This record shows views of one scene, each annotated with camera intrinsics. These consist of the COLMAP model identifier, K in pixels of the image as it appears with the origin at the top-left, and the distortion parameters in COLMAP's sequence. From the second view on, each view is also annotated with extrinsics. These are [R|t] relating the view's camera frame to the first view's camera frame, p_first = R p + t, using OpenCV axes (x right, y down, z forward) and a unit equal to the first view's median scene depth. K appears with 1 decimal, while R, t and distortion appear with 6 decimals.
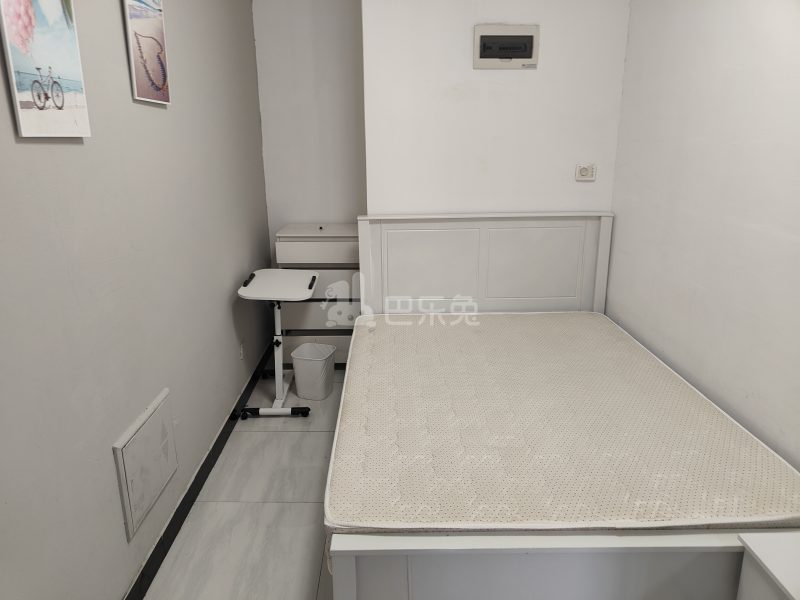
lens RADIAL K [[556.5, 0, 390.7], [0, 556.5, 305.5], [0, 0, 1]] dist [0.008575, -0.002914]
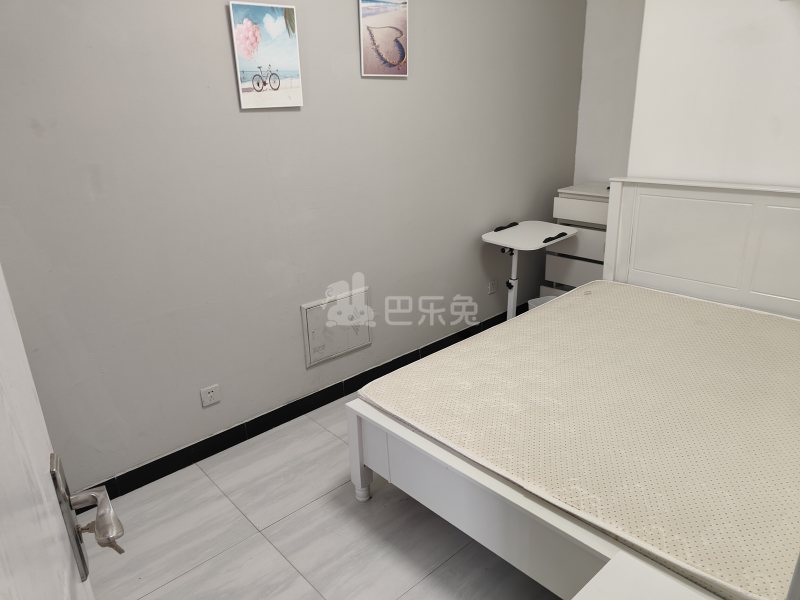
lens RADIAL K [[551.8, 0, 390.8], [0, 551.8, 320.4], [0, 0, 1]] dist [-0.000431, -0.001099]
pose [[0.663442, 0.257435, -0.702547, 0.464136], [-0.183329, 0.966256, 0.180942, -0.023126], [0.725421, 0.008753, 0.688250, 0.057931]]
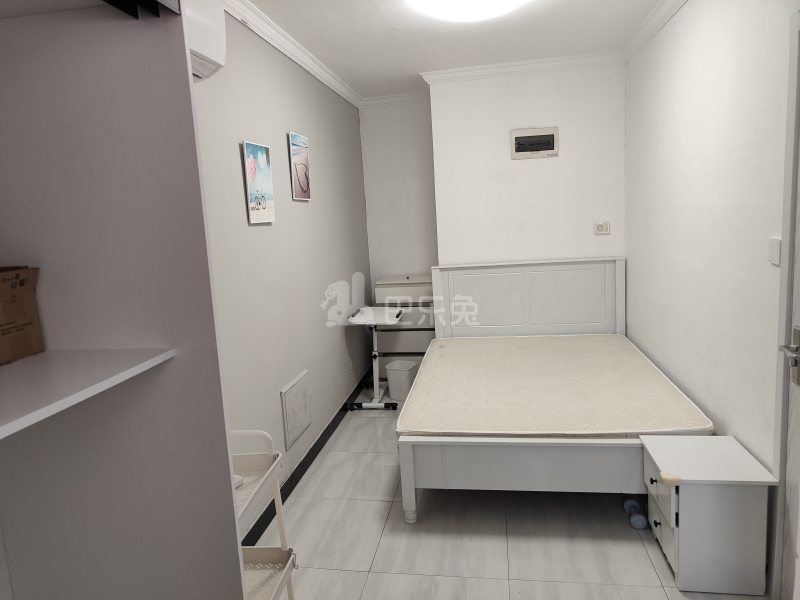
lens RADIAL K [[551.8, 0, 390.8], [0, 551.8, 320.4], [0, 0, 1]] dist [-0.000431, -0.001099]
pose [[0.982068, -0.017122, -0.187747, 0.105868], [-0.000264, 0.995742, -0.092189, 0.110445], [0.188526, 0.090585, 0.977882, -0.392706]]
